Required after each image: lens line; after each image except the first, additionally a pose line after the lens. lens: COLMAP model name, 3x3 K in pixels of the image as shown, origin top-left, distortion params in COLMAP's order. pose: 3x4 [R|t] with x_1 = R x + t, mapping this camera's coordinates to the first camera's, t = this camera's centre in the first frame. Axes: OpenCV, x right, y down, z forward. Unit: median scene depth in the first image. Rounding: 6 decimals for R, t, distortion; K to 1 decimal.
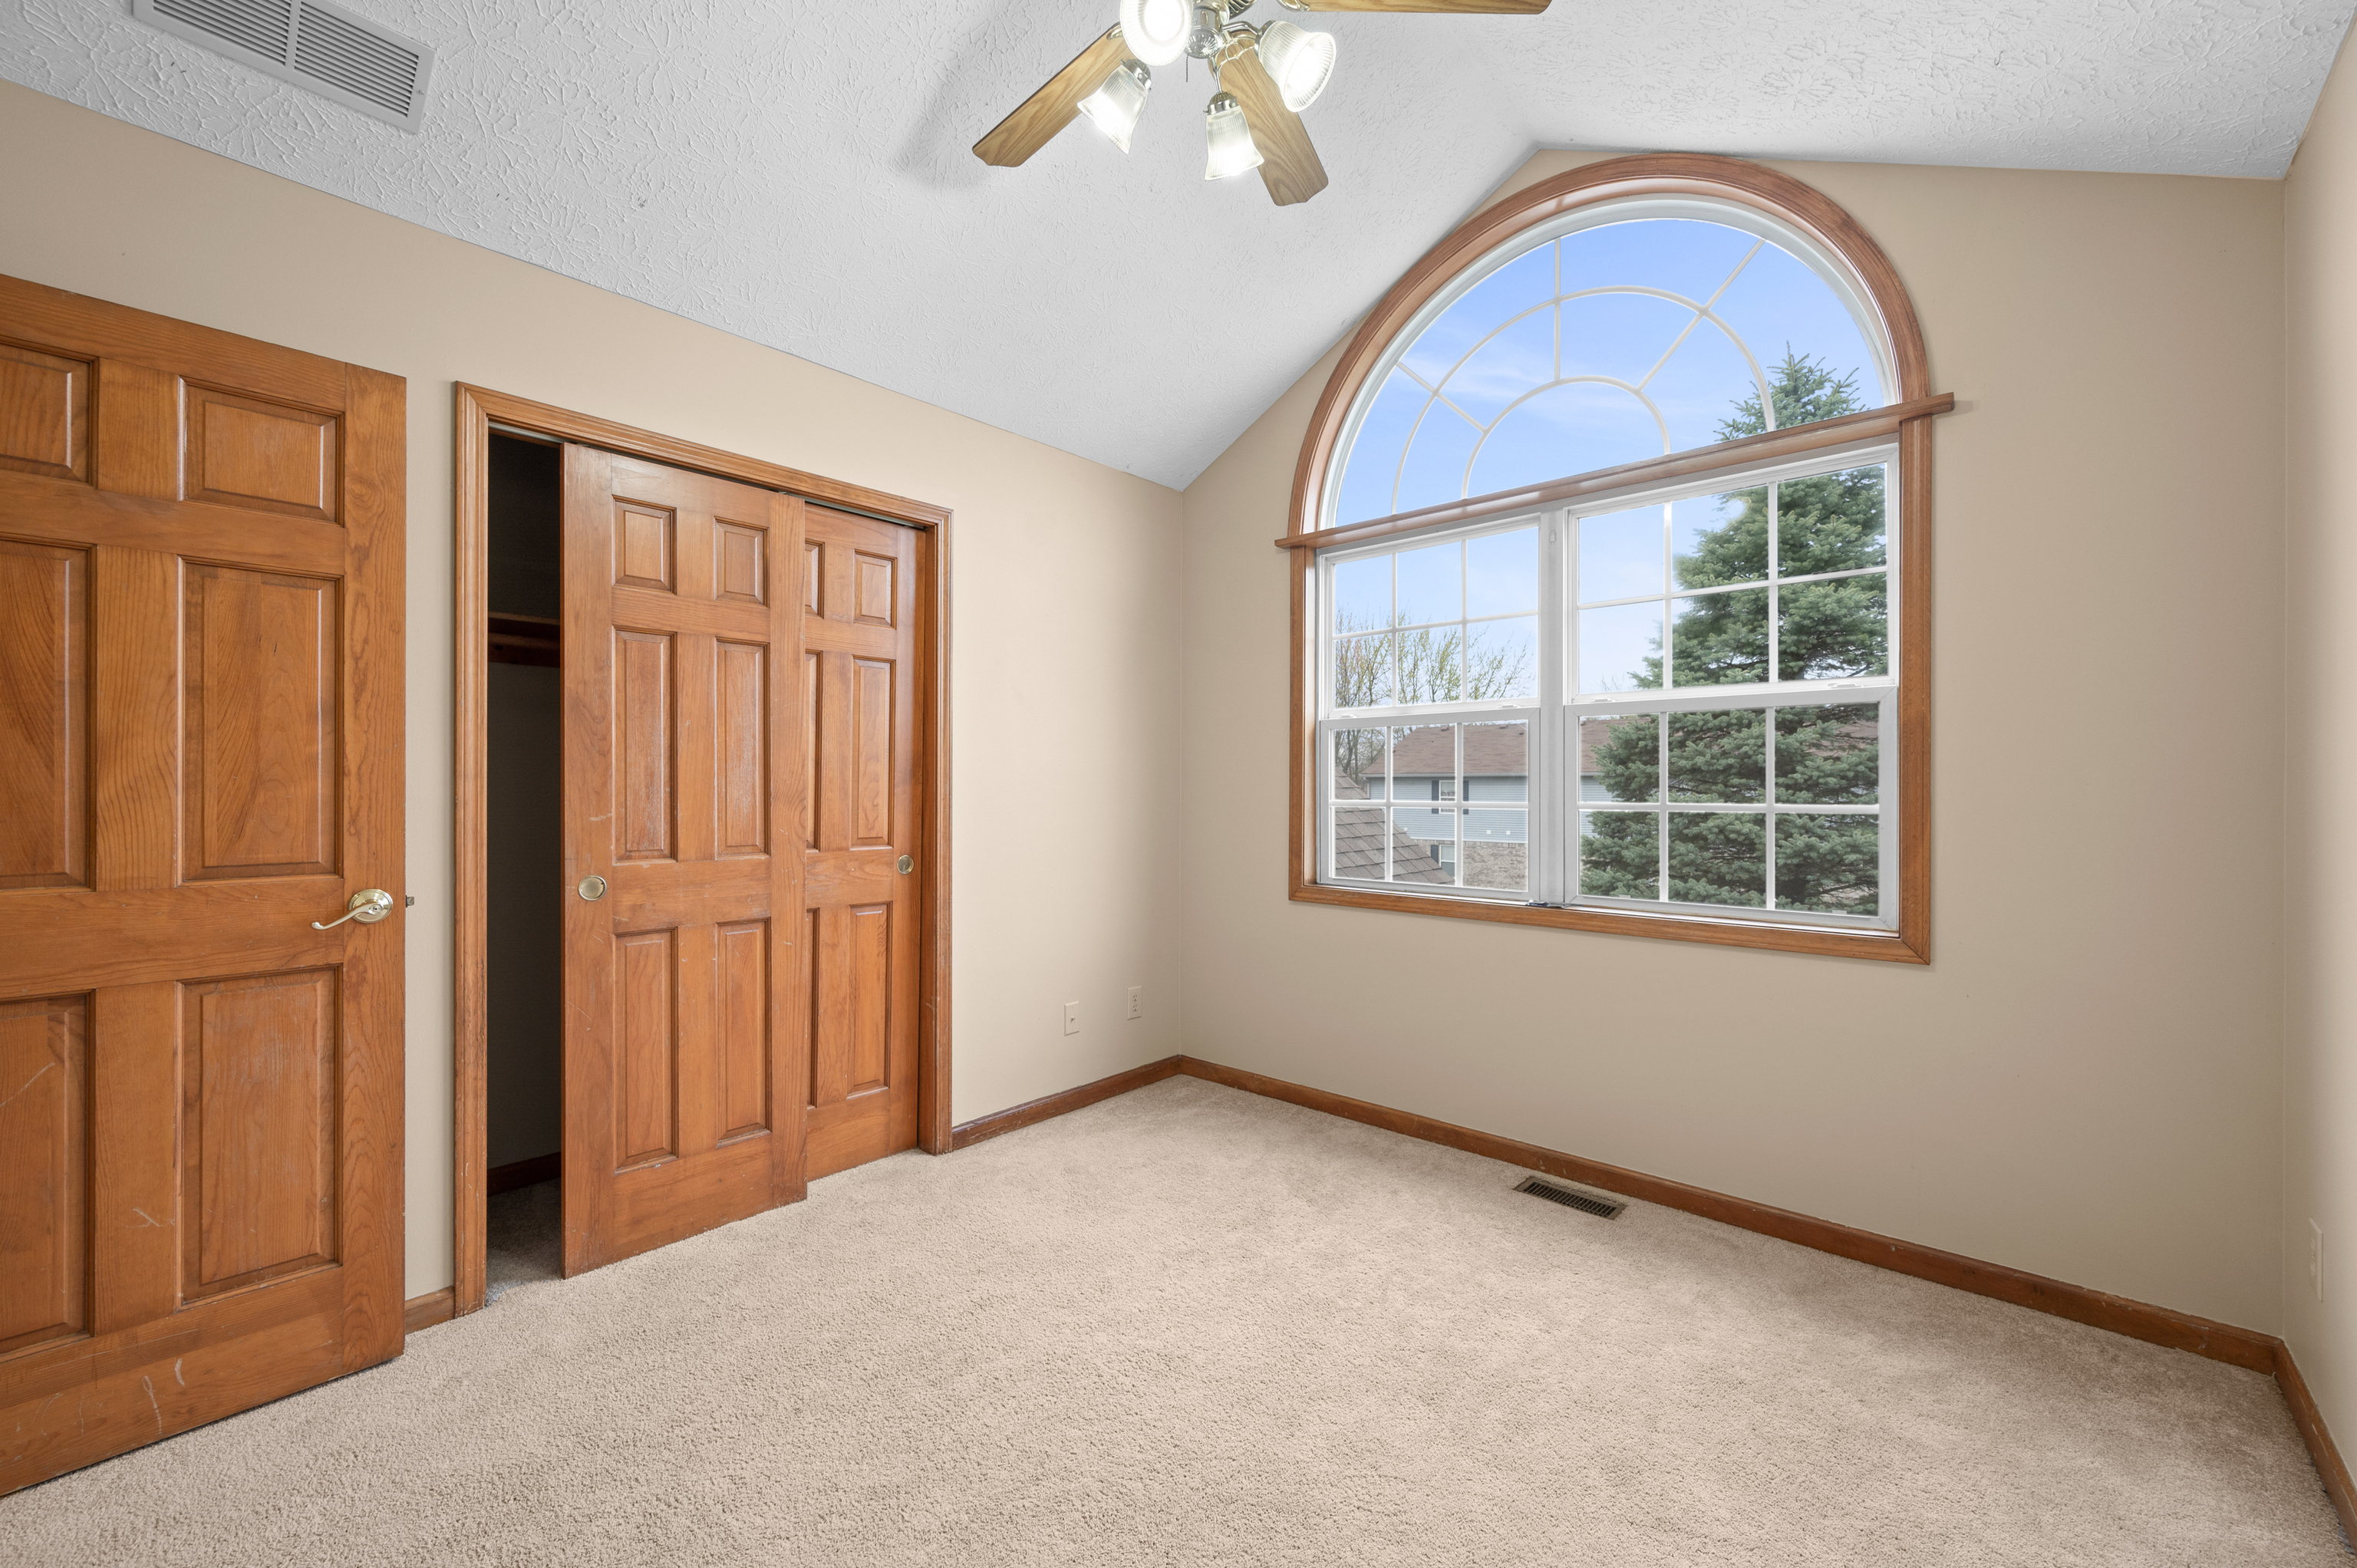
lens RADIAL K [[930.6, 0, 1179.8], [0, 930.6, 789.5], [0, 0, 1]] dist [-0.001183, -0.000135]
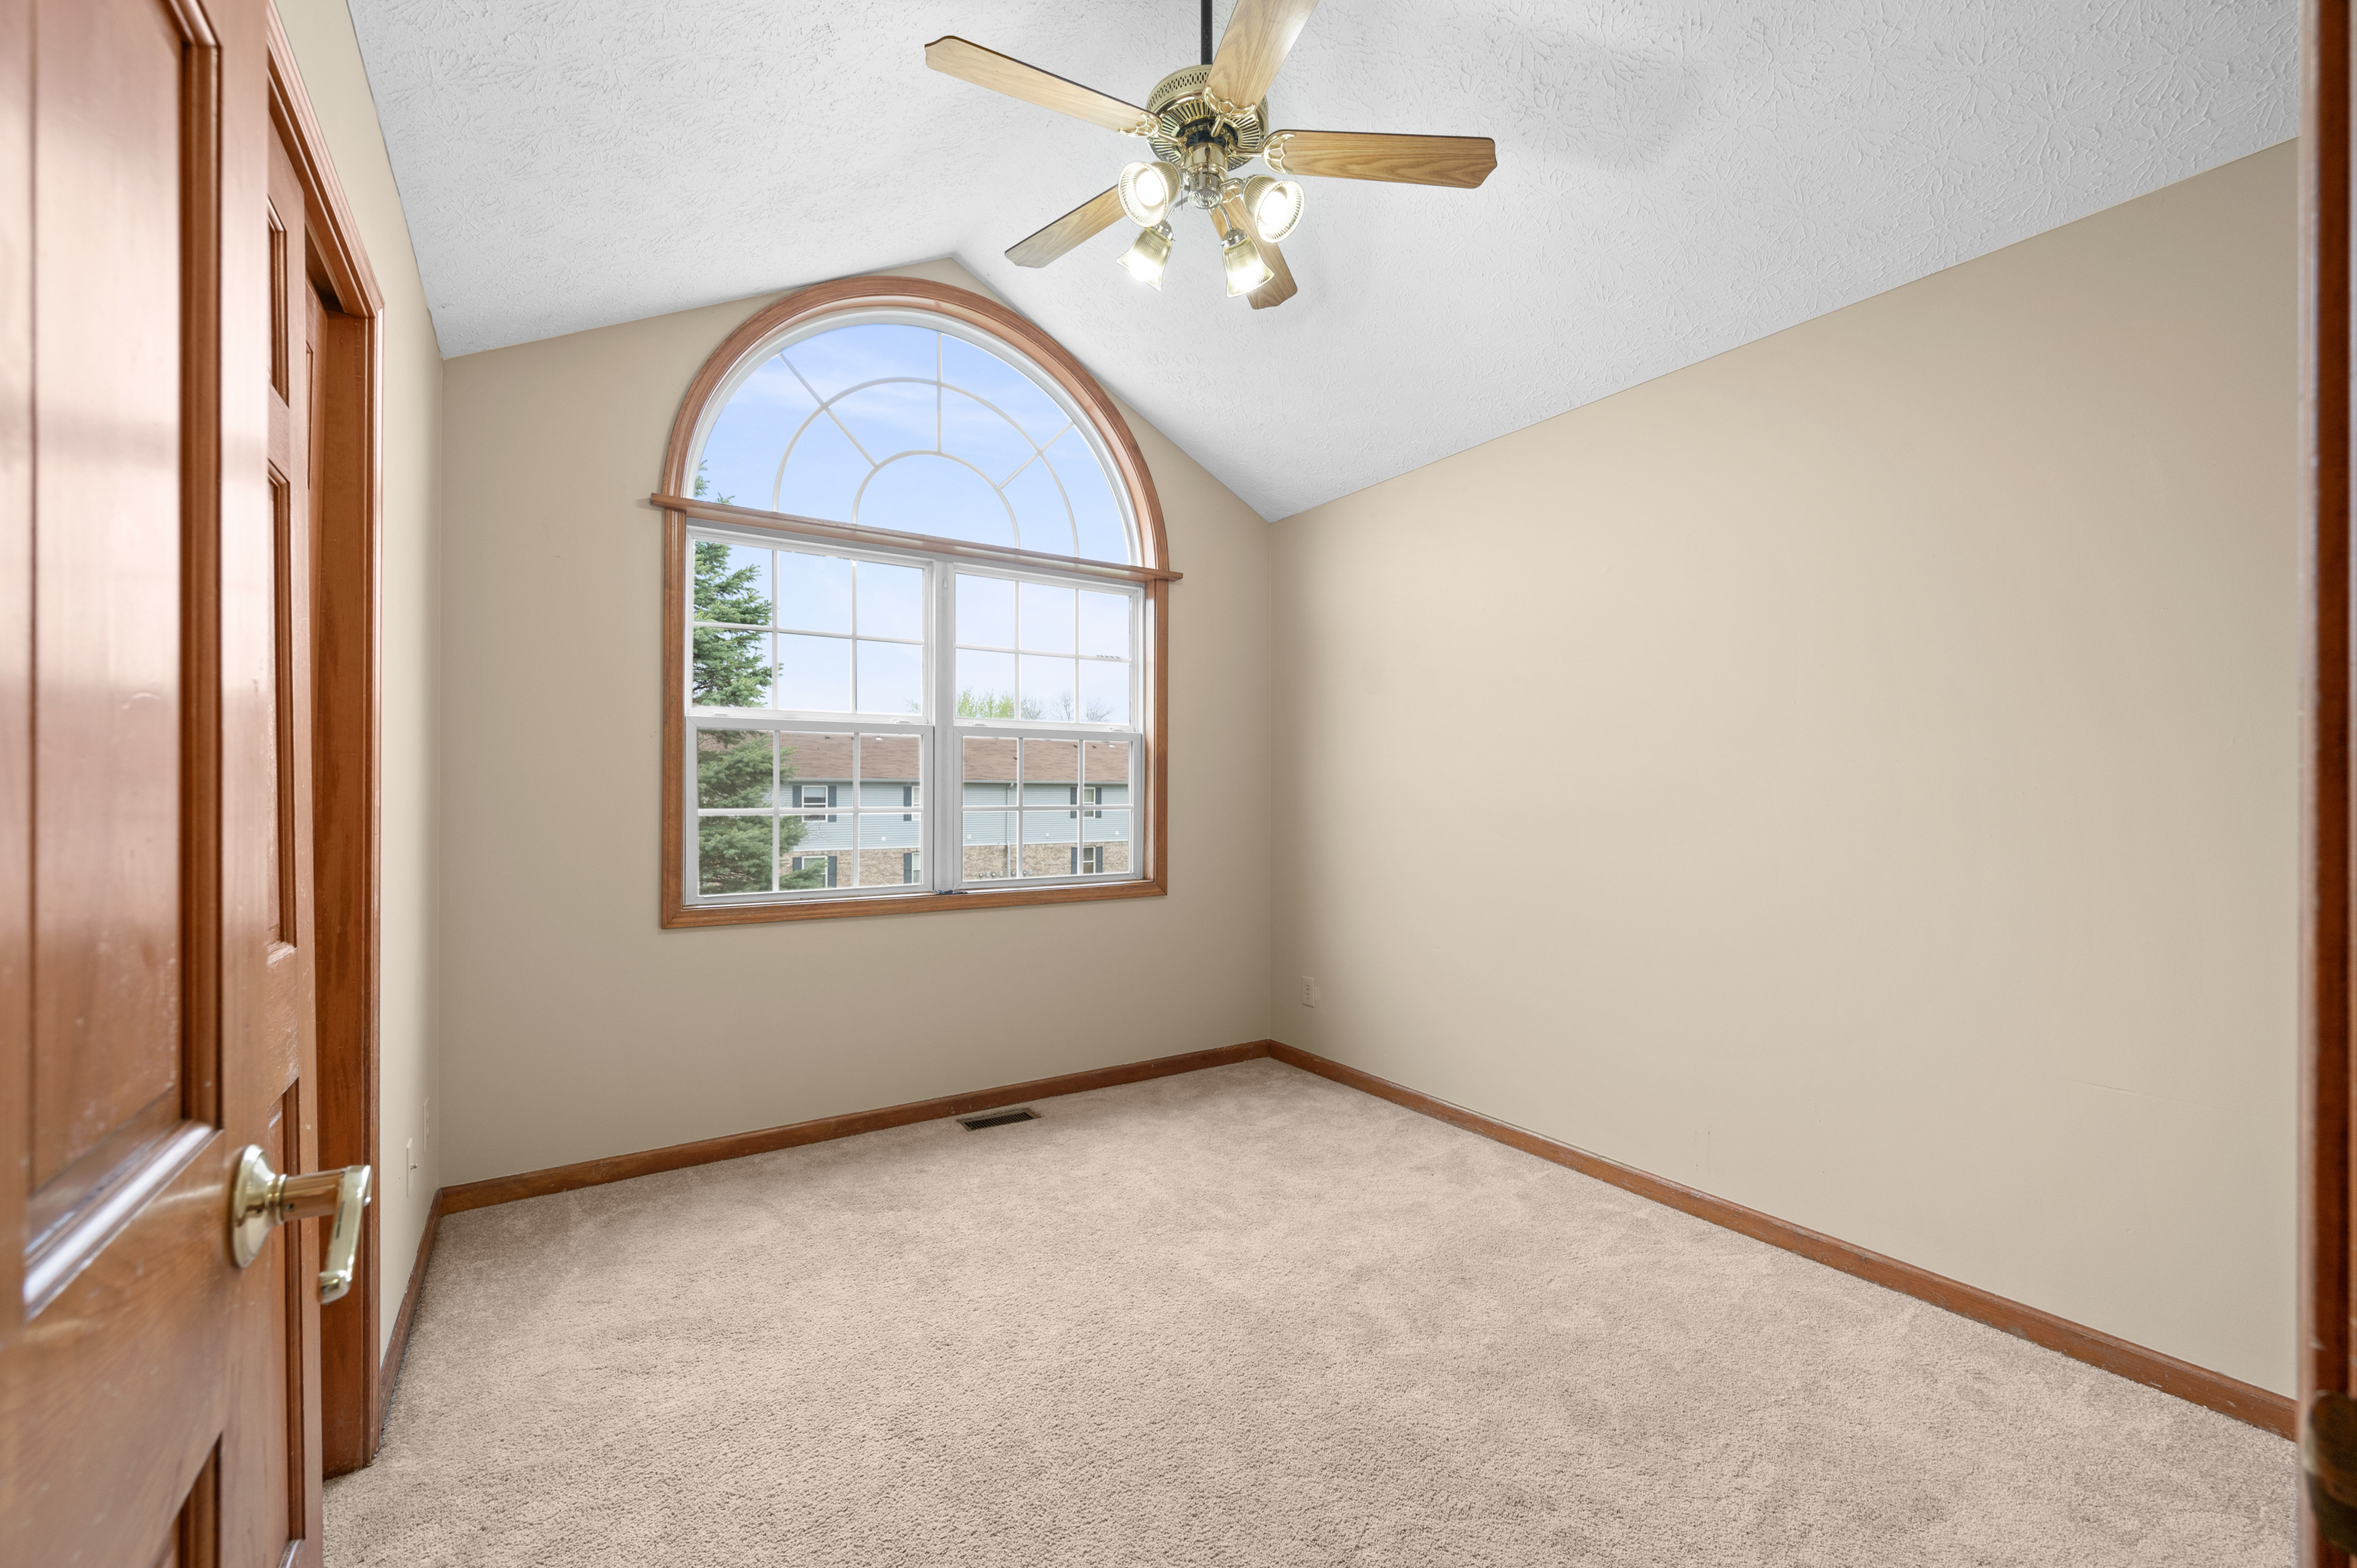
lens RADIAL K [[930.6, 0, 1180.2], [0, 930.6, 789.7], [0, 0, 1]] dist [-0.001183, -0.000135]
pose [[0.263652, 0.002188, 0.964616, -0.683265], [0.002807, 0.999991, -0.003036, -0.002791], [-0.964614, 0.003508, 0.263643, 0.401968]]
